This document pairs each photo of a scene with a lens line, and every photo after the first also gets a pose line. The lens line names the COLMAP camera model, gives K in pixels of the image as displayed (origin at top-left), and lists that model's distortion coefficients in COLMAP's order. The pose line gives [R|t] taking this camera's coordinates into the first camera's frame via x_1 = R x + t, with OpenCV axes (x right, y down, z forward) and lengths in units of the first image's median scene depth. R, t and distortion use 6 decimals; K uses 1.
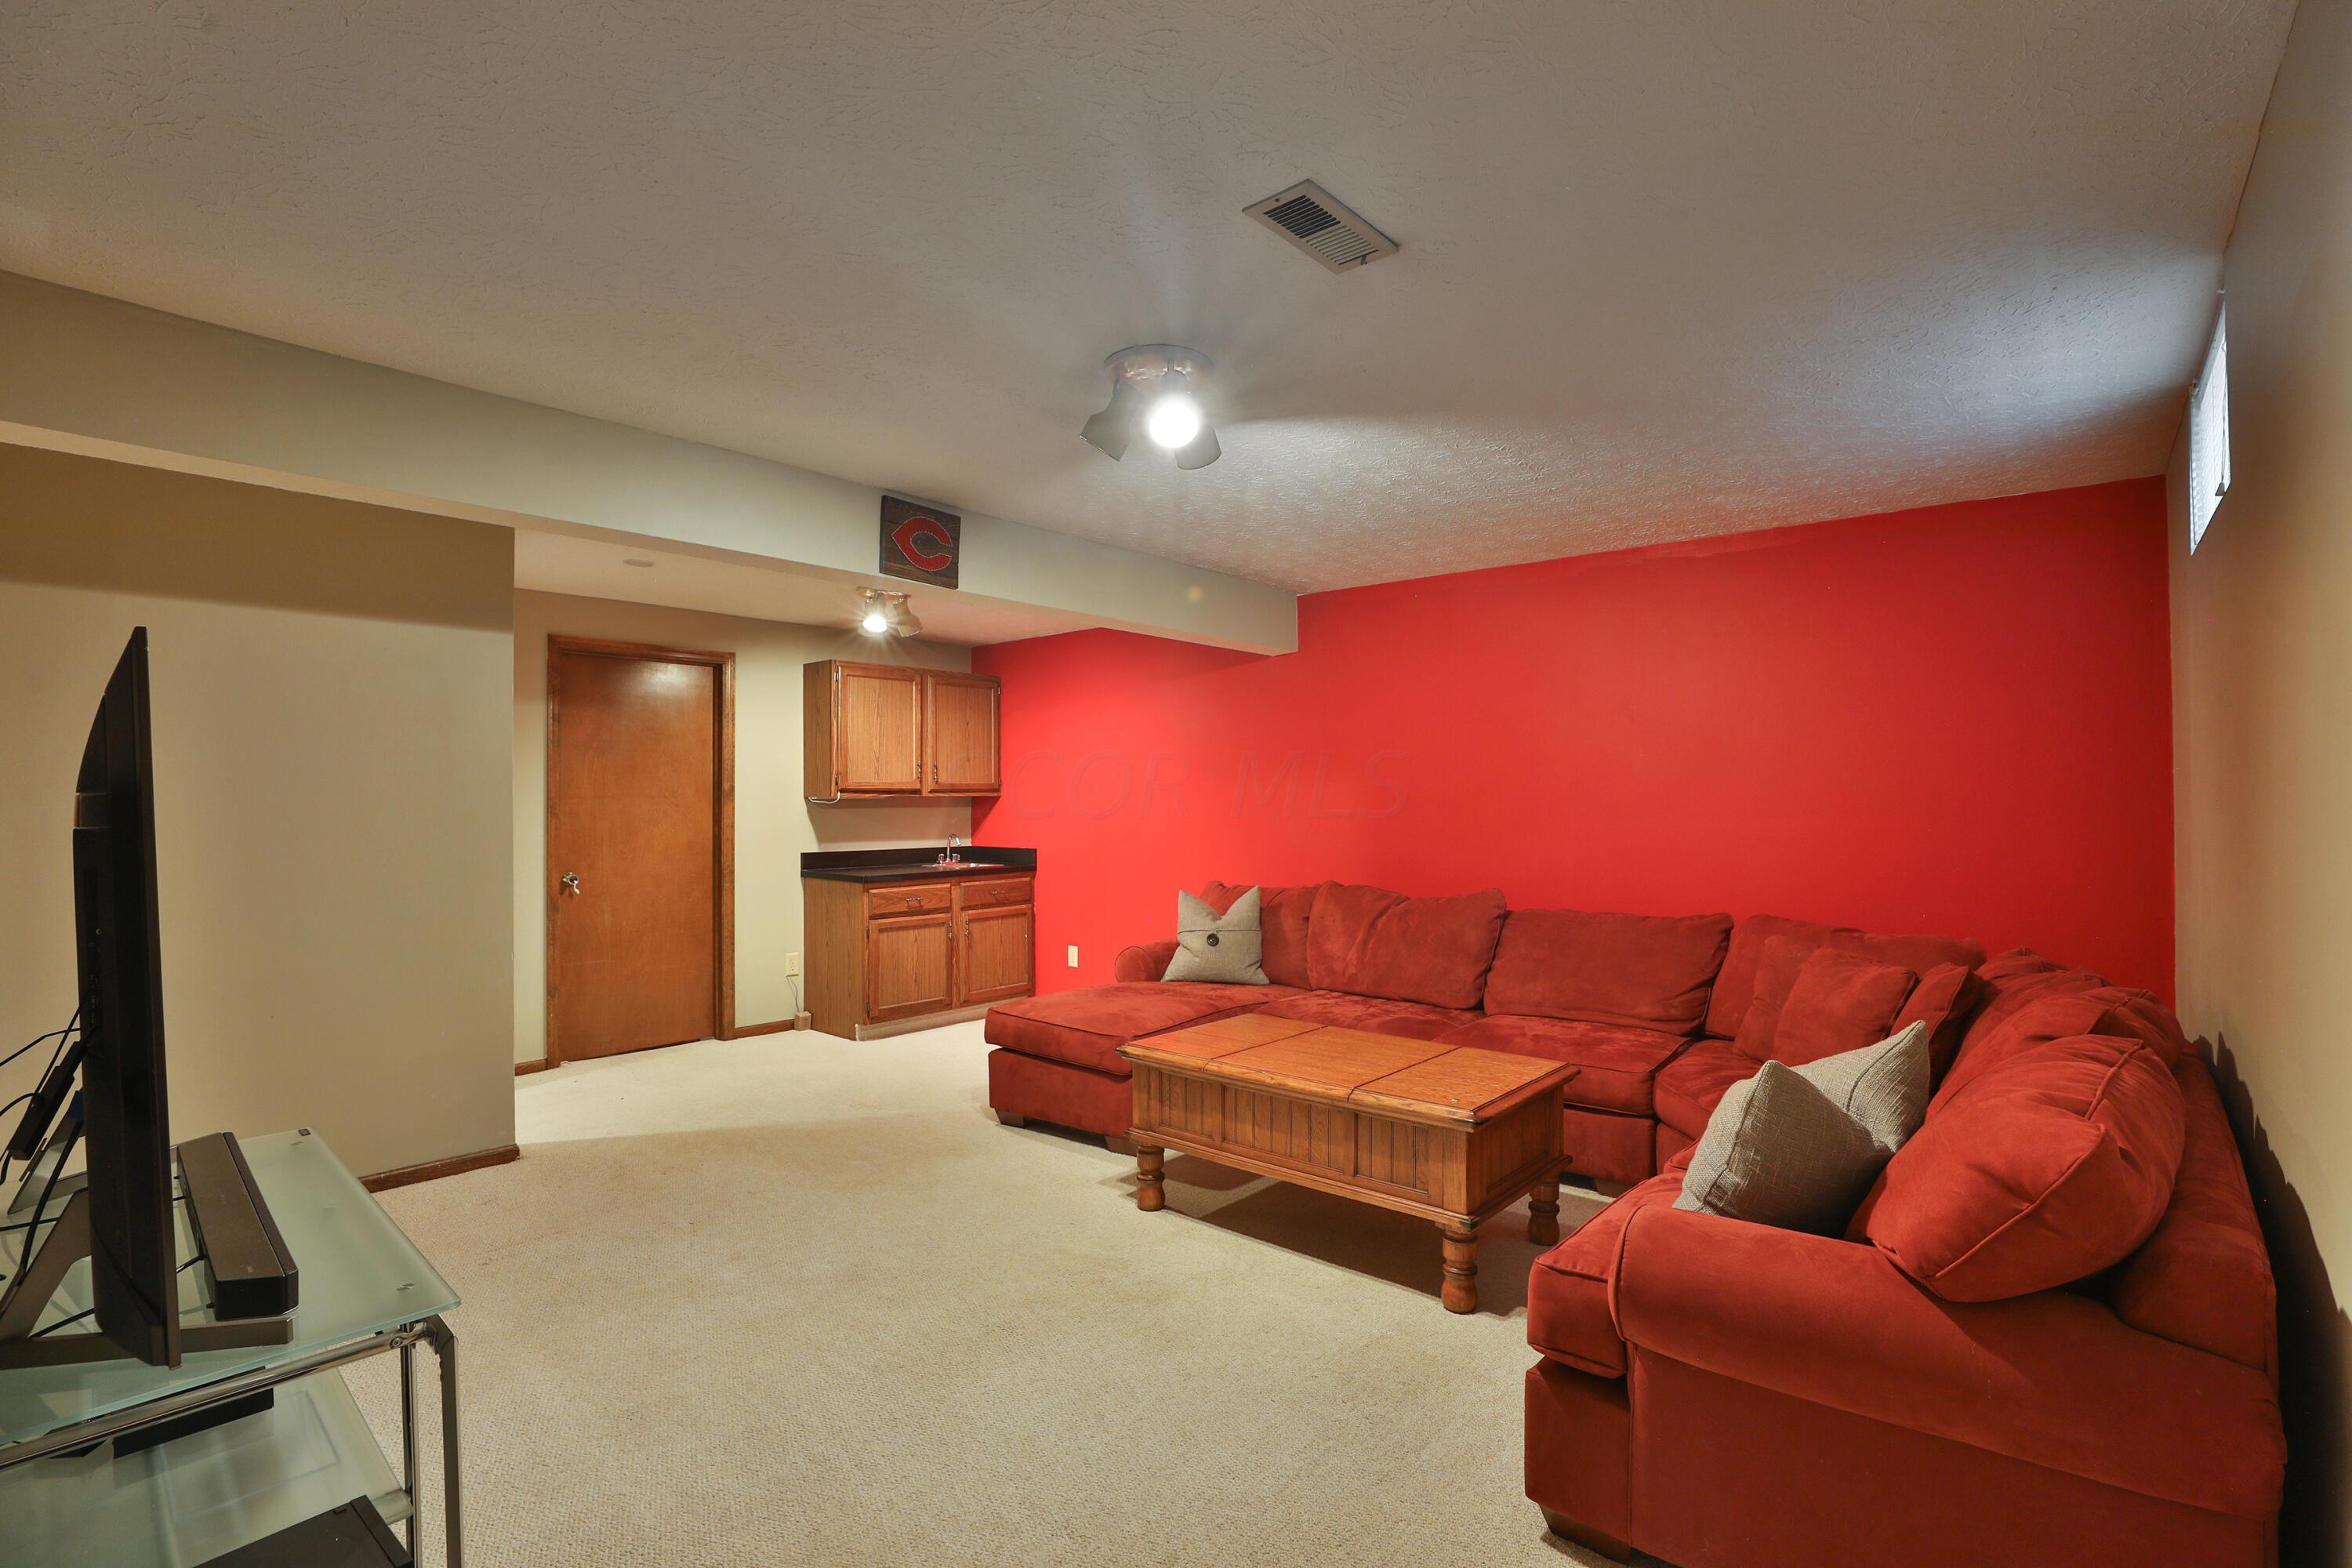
lens RADIAL K [[1059.2, 0, 1176.0], [0, 1059.2, 784.0], [0, 0, 1]] dist [-0.026258, 0.000257]
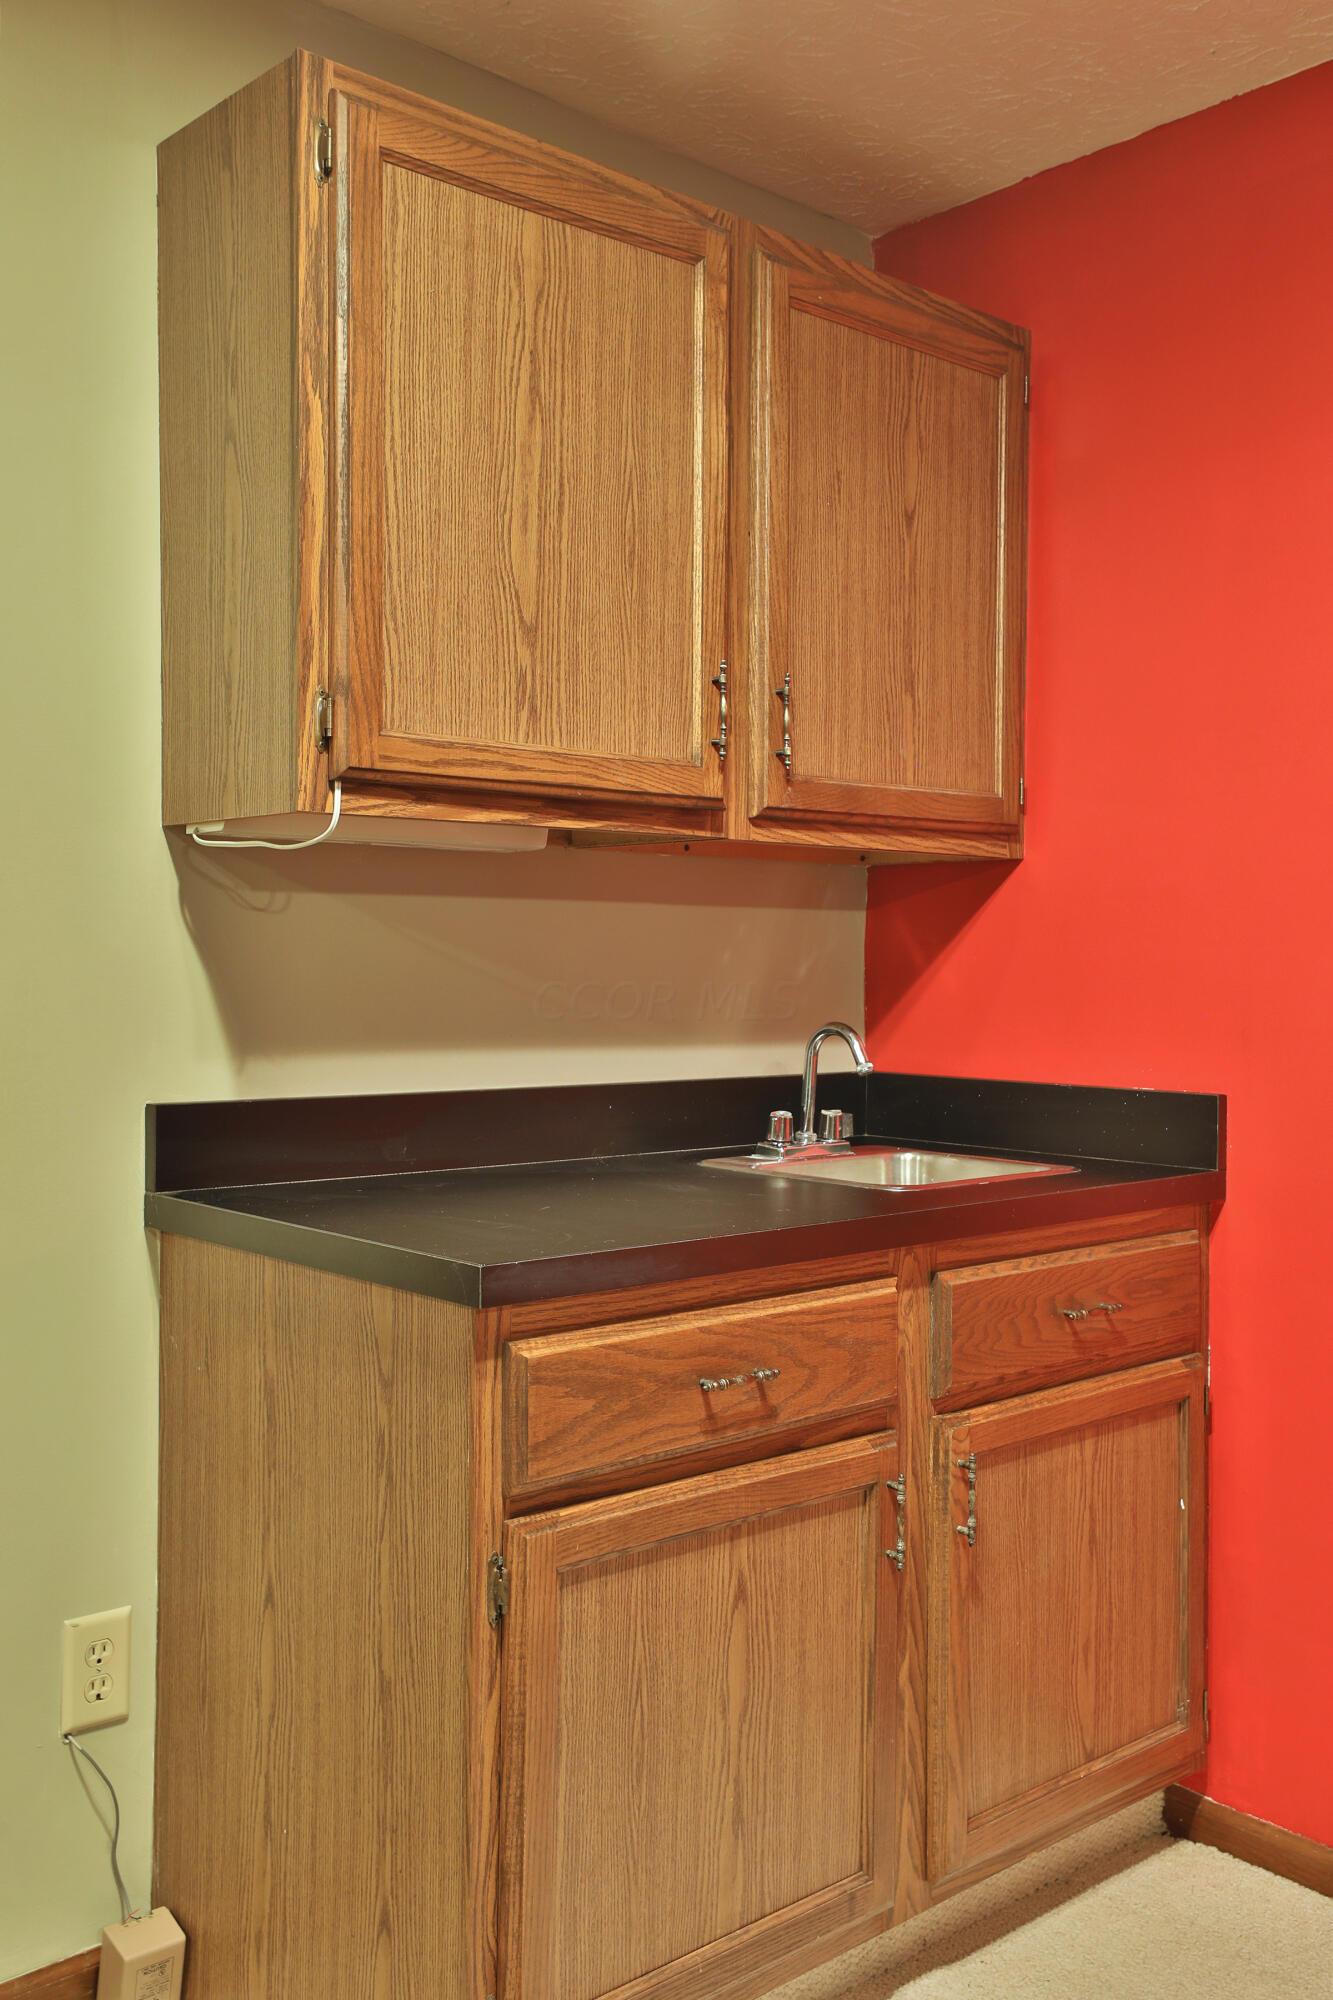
lens RADIAL K [[1848.0, 0, 666.5], [0, 1848.0, 1000.0], [0, 0, 1]] dist [0.007382, 0.004925]
pose [[0.992801, 0.018478, -0.118343, -0.209585], [-0.014098, 0.999188, 0.037746, 0.030079], [0.118945, -0.035806, 0.992255, 0.642722]]
